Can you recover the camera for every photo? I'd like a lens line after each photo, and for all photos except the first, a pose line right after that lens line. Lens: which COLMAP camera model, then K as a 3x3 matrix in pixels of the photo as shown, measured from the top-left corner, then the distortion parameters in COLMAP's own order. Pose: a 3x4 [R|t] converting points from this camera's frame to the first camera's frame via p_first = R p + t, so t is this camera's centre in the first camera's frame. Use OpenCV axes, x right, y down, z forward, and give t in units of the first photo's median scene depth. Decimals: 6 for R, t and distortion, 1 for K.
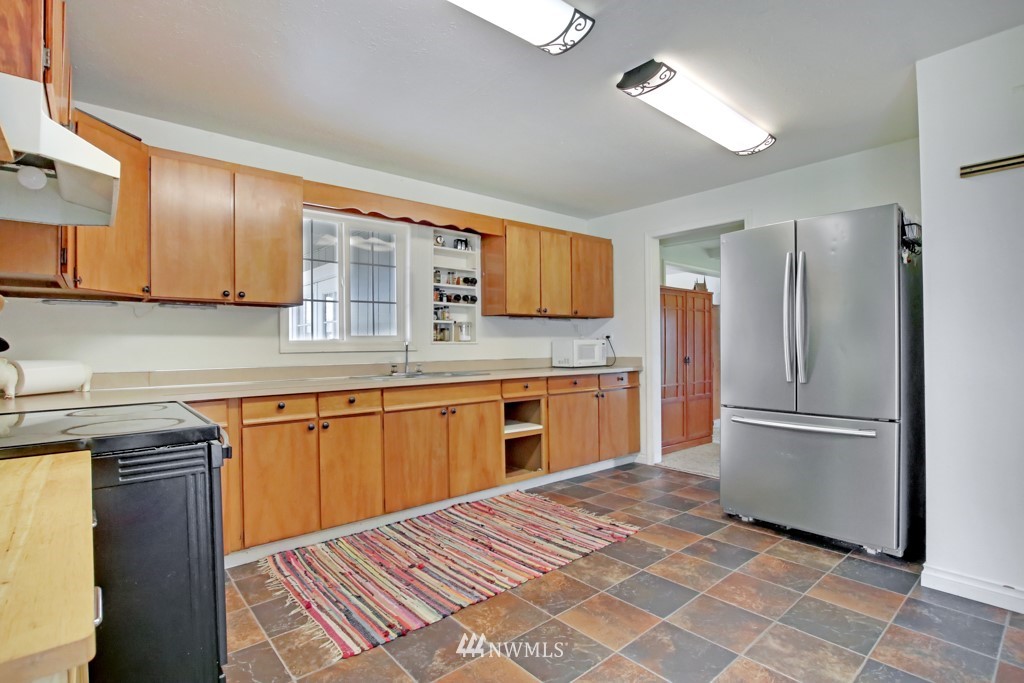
lens RADIAL K [[499.5, 0, 505.5], [0, 499.5, 342.9], [0, 0, 1]] dist [-0.022489, 0.003703]
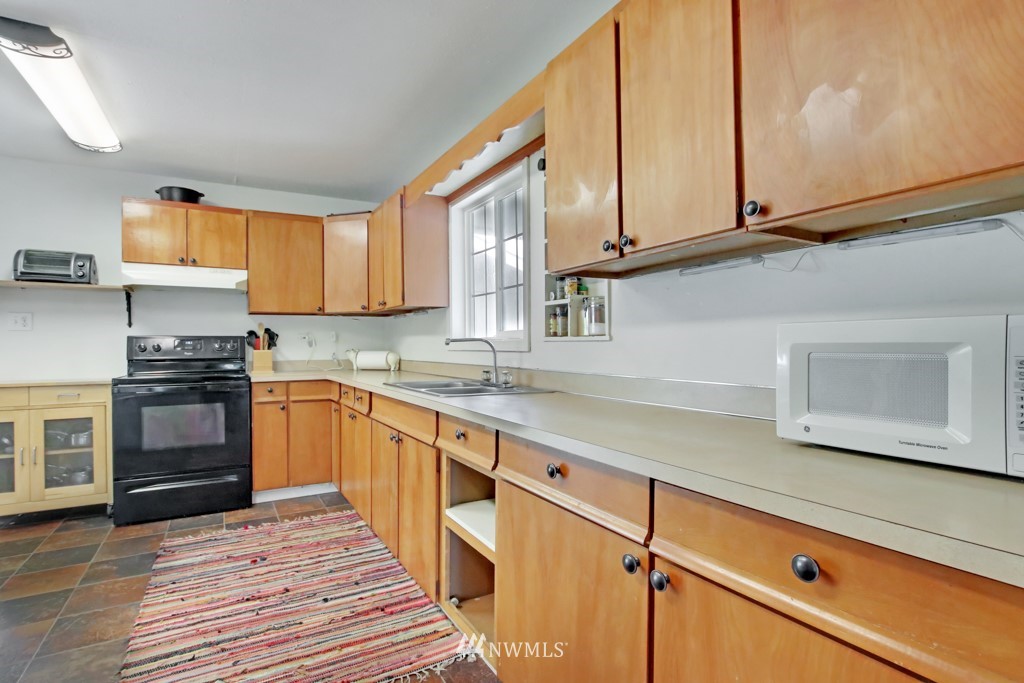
lens RADIAL K [[499.5, 0, 504.2], [0, 499.5, 344.9], [0, 0, 1]] dist [-0.022489, 0.003703]
pose [[-0.184060, 0.010689, -0.982857, 0.626263], [0.007025, 0.999930, 0.009559, 0.001122], [0.982890, -0.005145, -0.184123, 1.457292]]
